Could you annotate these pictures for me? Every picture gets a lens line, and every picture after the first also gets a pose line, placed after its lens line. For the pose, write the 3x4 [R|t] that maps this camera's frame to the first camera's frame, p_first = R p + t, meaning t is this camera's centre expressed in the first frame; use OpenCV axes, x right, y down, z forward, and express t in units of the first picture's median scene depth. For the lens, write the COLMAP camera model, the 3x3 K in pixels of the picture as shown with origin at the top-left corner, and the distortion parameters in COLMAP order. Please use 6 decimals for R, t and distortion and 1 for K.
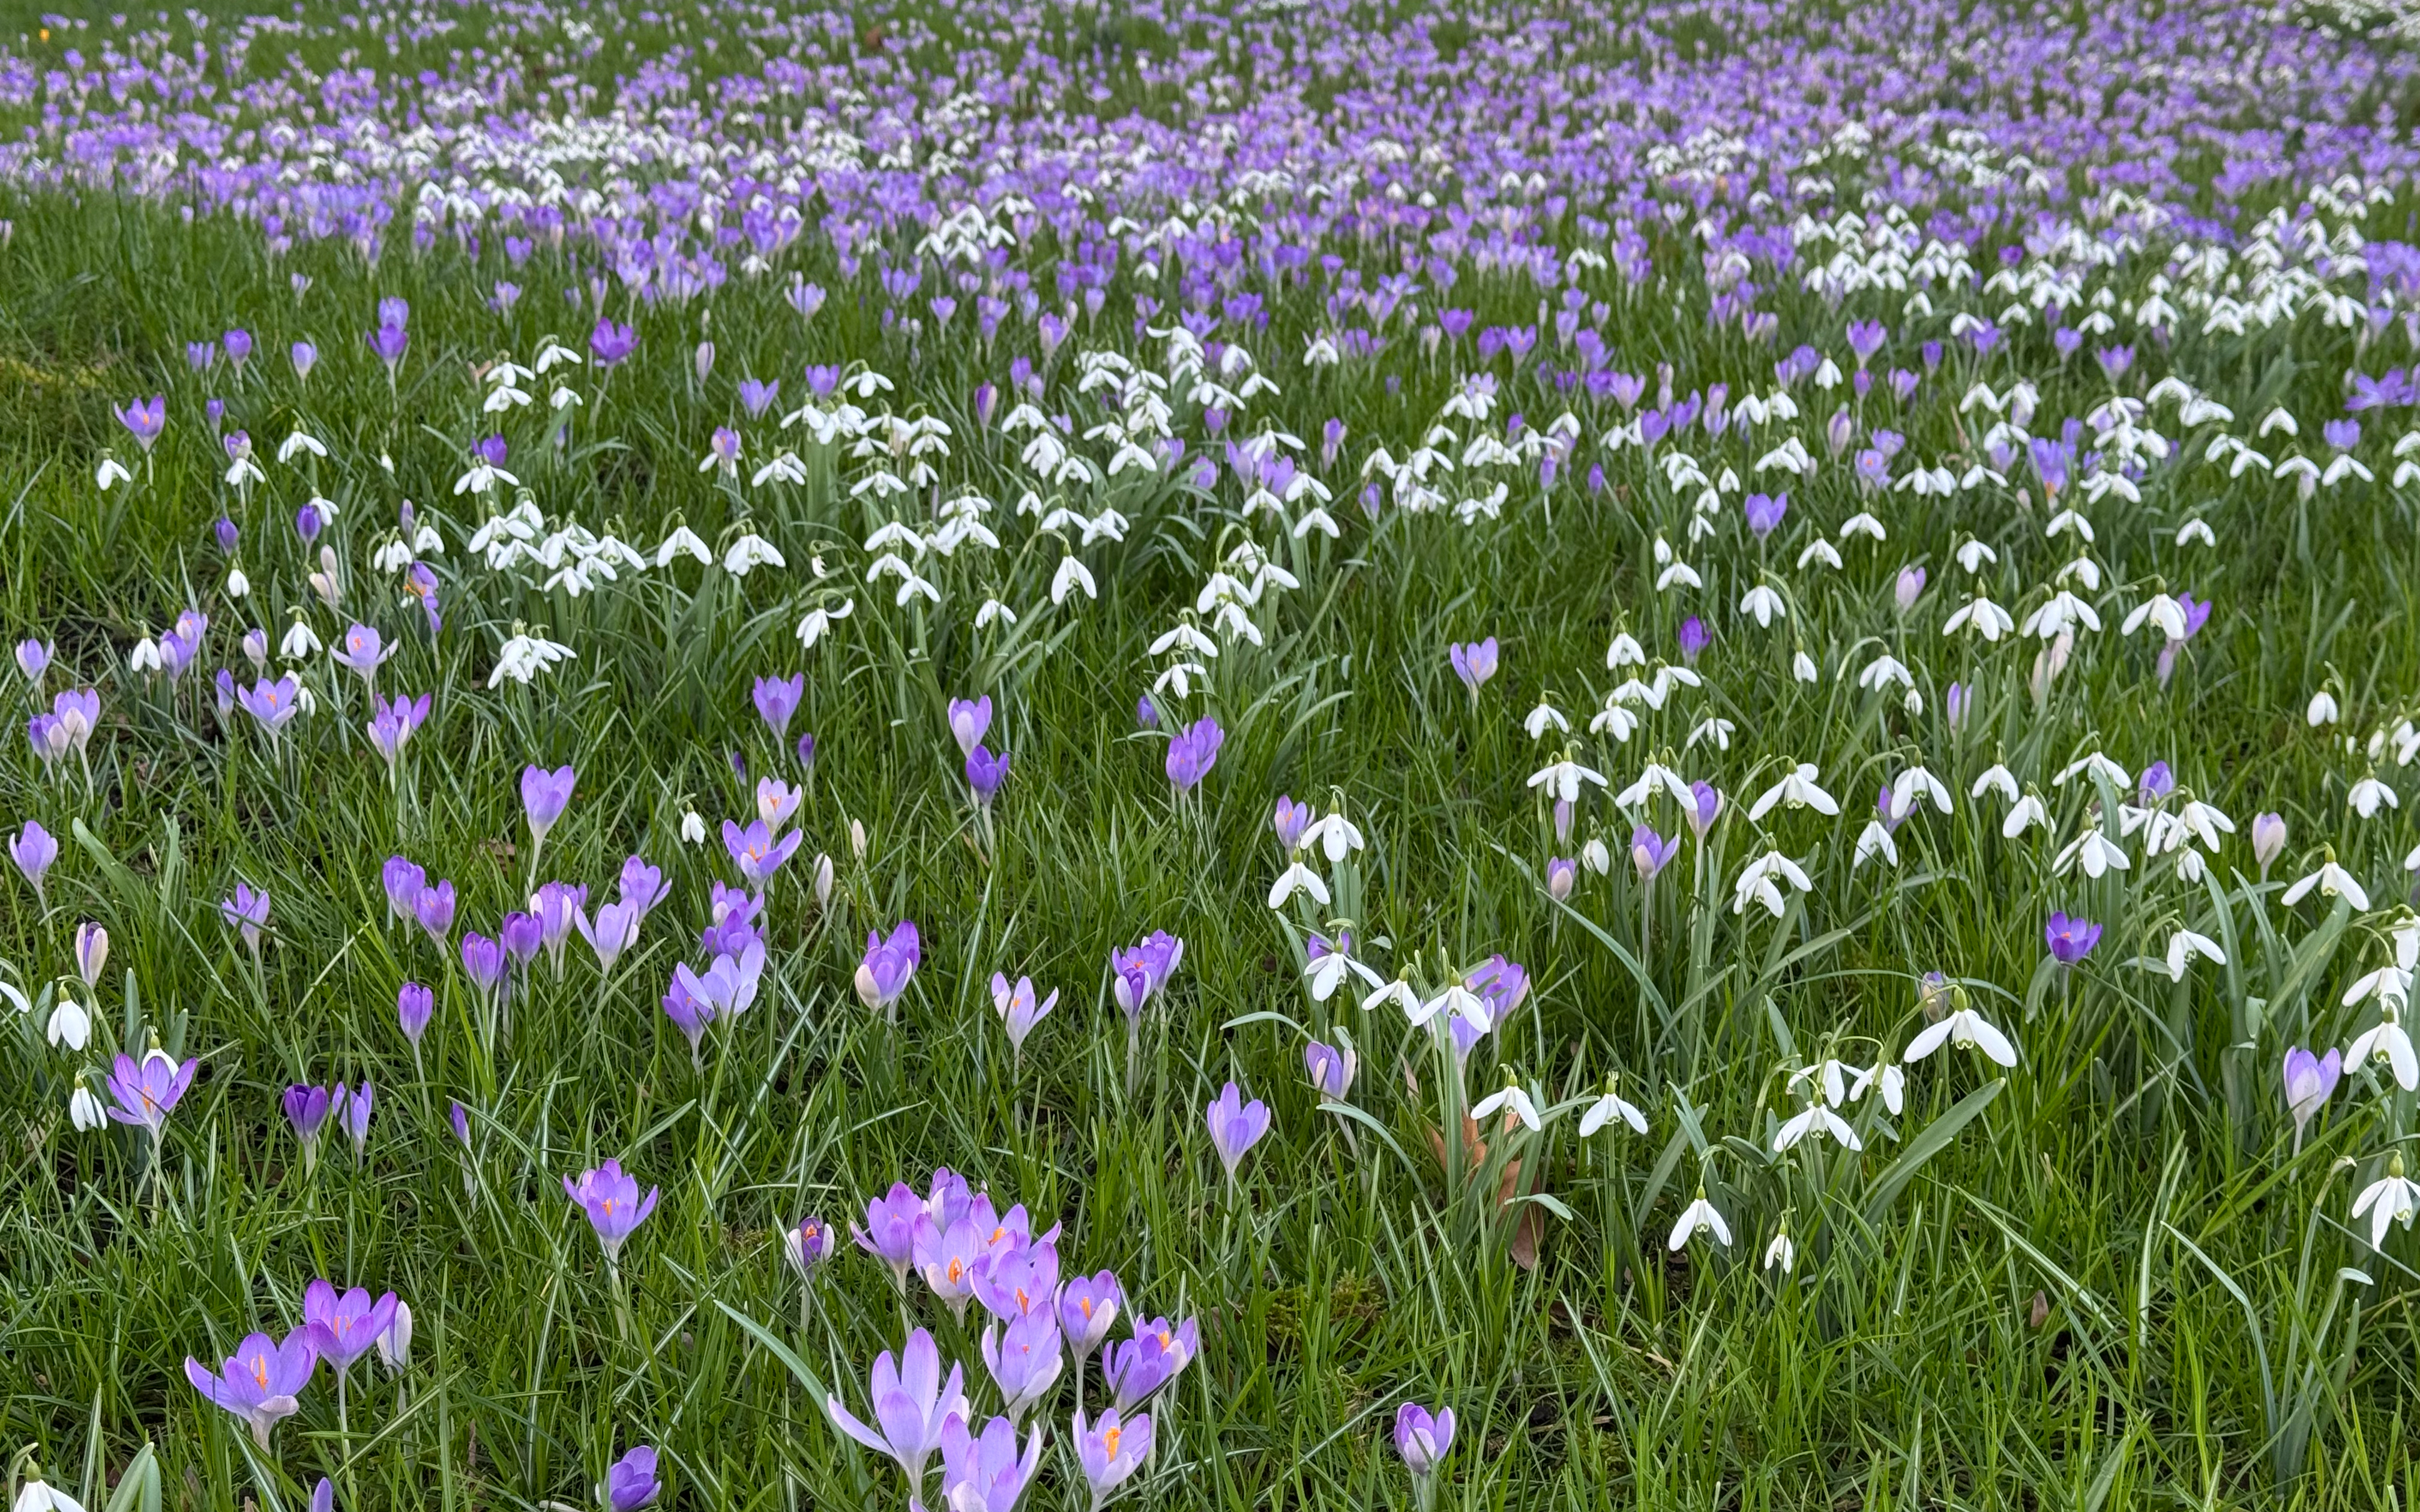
lens RADIAL K [[3542.8, 0, 1210.0], [0, 3542.8, 756.0], [0, 0, 1]] dist [0.131265, 0.003632]
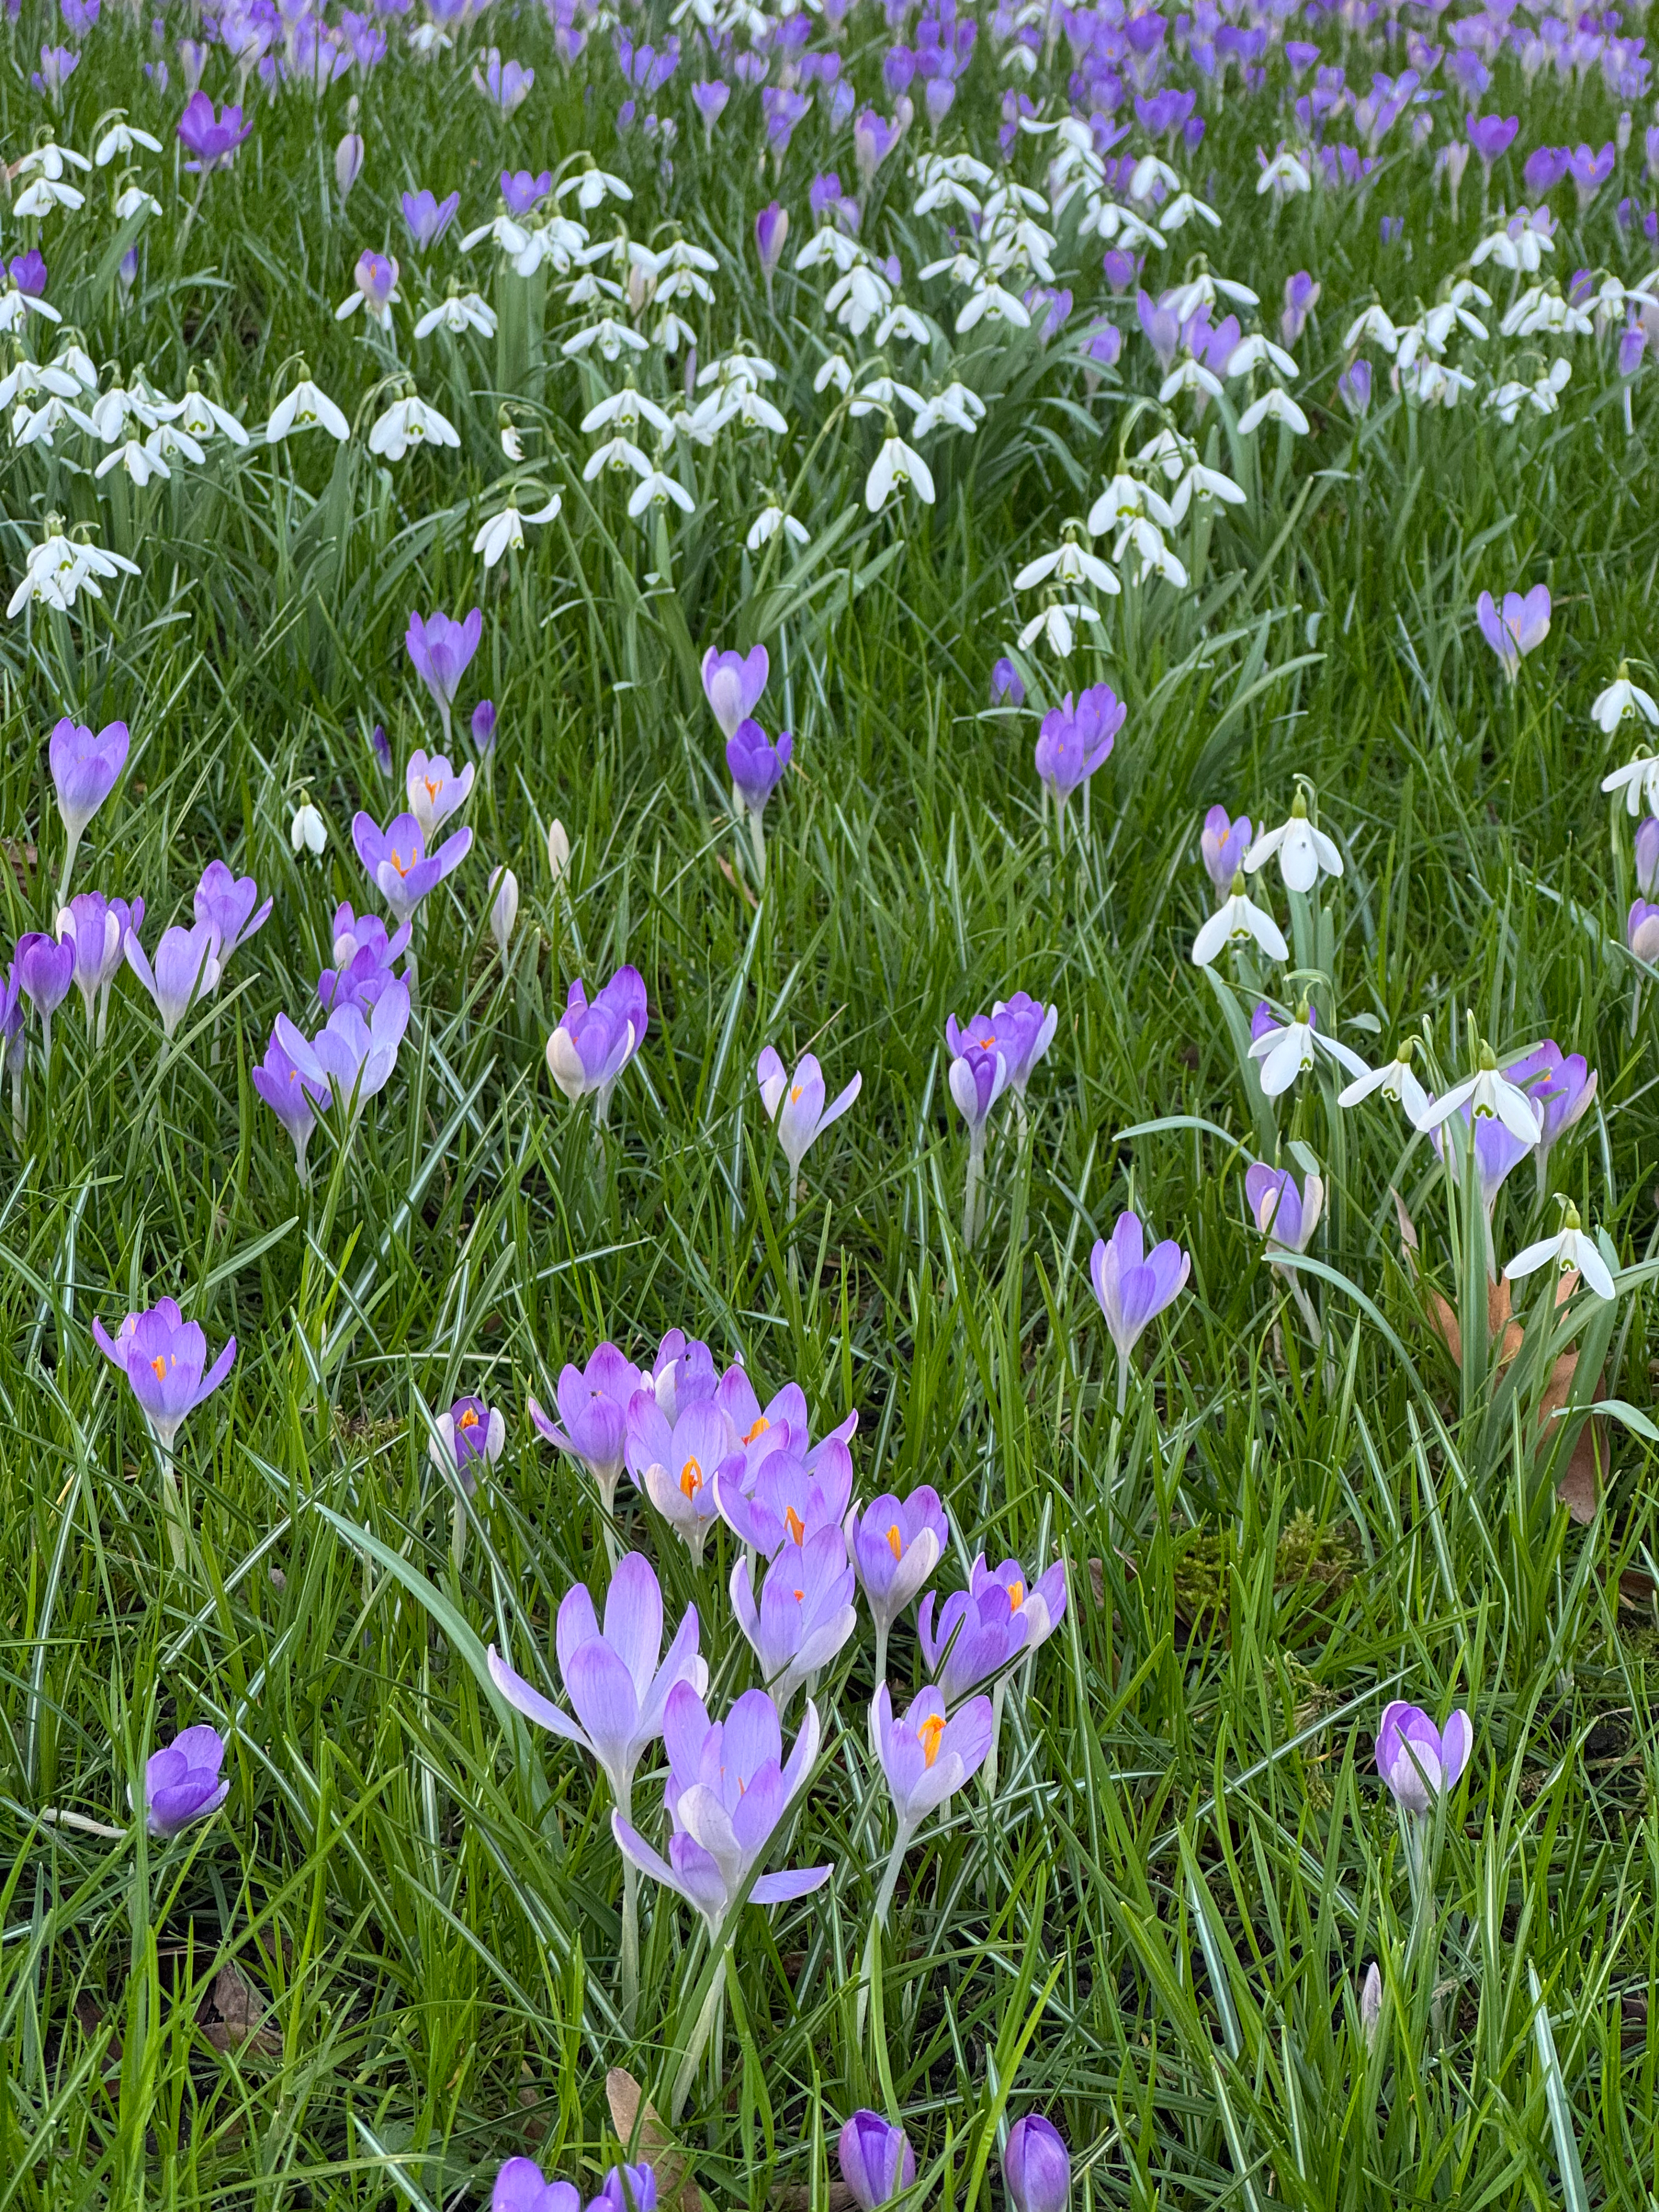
lens RADIAL K [[4971.1, 0, 829.5], [0, 4971.1, 1106.0], [0, 0, 1]] dist [-0.155562, 3.836395]
pose [[0.998534, 0.029723, -0.045230, -0.007056], [-0.028638, 0.999291, 0.024461, 0.046569], [0.045925, -0.023130, 0.998677, 0.093321]]
